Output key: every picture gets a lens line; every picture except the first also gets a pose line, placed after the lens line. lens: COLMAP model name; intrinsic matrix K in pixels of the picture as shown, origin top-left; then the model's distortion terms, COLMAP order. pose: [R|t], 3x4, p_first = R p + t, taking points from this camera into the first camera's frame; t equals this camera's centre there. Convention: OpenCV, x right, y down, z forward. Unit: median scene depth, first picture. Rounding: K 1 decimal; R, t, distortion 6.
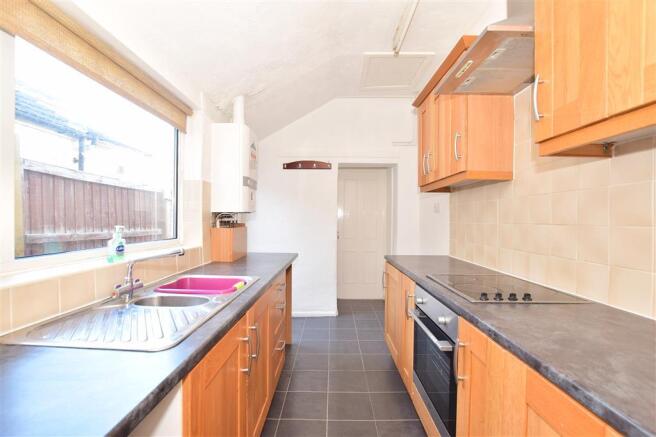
lens RADIAL K [[298.9, 0, 328.0], [0, 298.9, 218.5], [0, 0, 1]] dist [-0.032452, 0.000492]
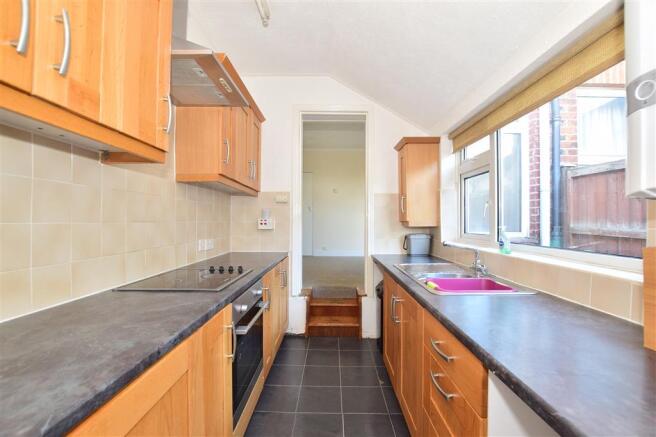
lens RADIAL K [[298.9, 0, 328.0], [0, 298.9, 218.5], [0, 0, 1]] dist [-0.032452, 0.000492]
pose [[-0.999989, -0.004553, 0.000897, 0.075394], [-0.004561, 0.999945, -0.009403, 0.006460], [-0.000854, -0.009407, -0.999955, 2.176782]]
